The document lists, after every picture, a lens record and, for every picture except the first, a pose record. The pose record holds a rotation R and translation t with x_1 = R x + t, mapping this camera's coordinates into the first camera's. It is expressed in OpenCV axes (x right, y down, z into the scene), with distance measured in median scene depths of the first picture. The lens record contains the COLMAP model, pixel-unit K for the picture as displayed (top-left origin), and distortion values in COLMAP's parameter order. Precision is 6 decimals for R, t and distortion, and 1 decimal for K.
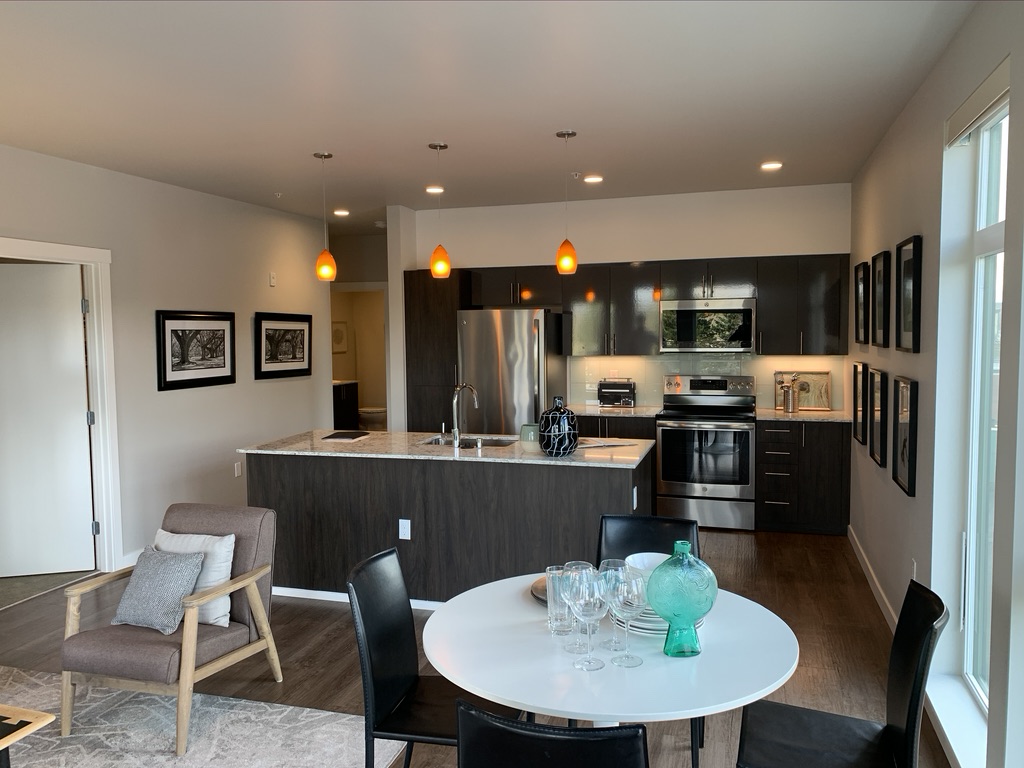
lens RADIAL K [[783.1, 0, 507.0], [0, 783.1, 381.8], [0, 0, 1]] dist [-0.017961, 0.000895]
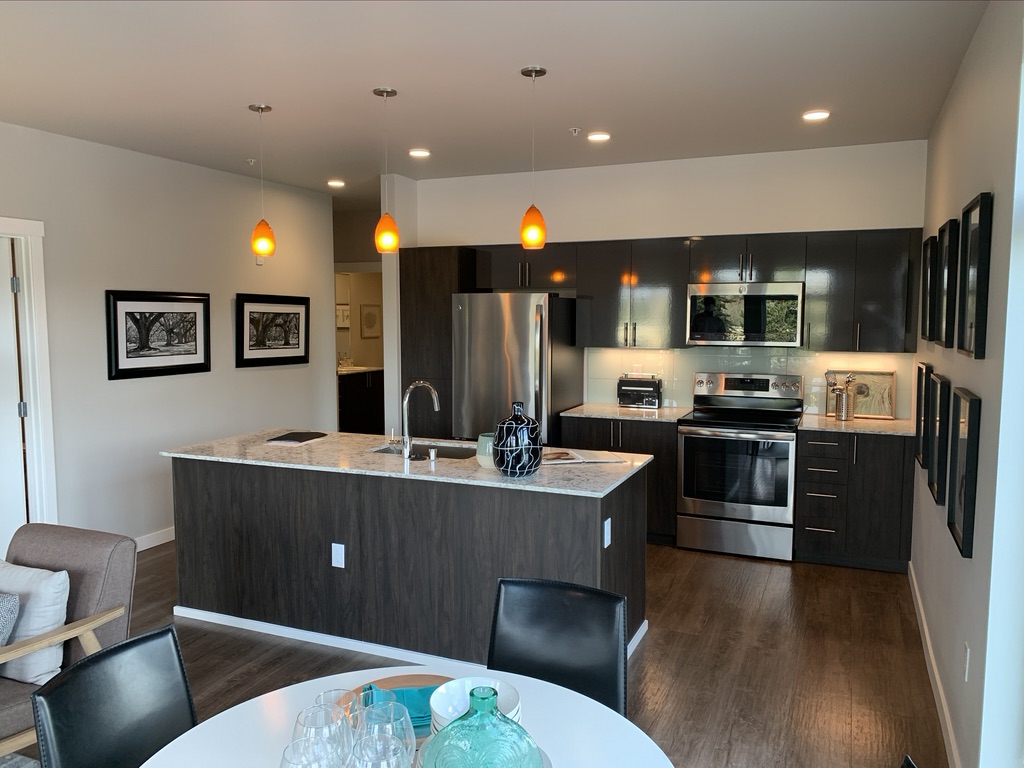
lens RADIAL K [[783.1, 0, 509.6], [0, 783.1, 385.2], [0, 0, 1]] dist [-0.017961, 0.000895]
pose [[0.994230, 0.021881, -0.105019, 0.118388], [-0.019298, 0.999487, 0.025553, -0.015512], [0.105524, -0.023379, 0.994142, 0.169263]]
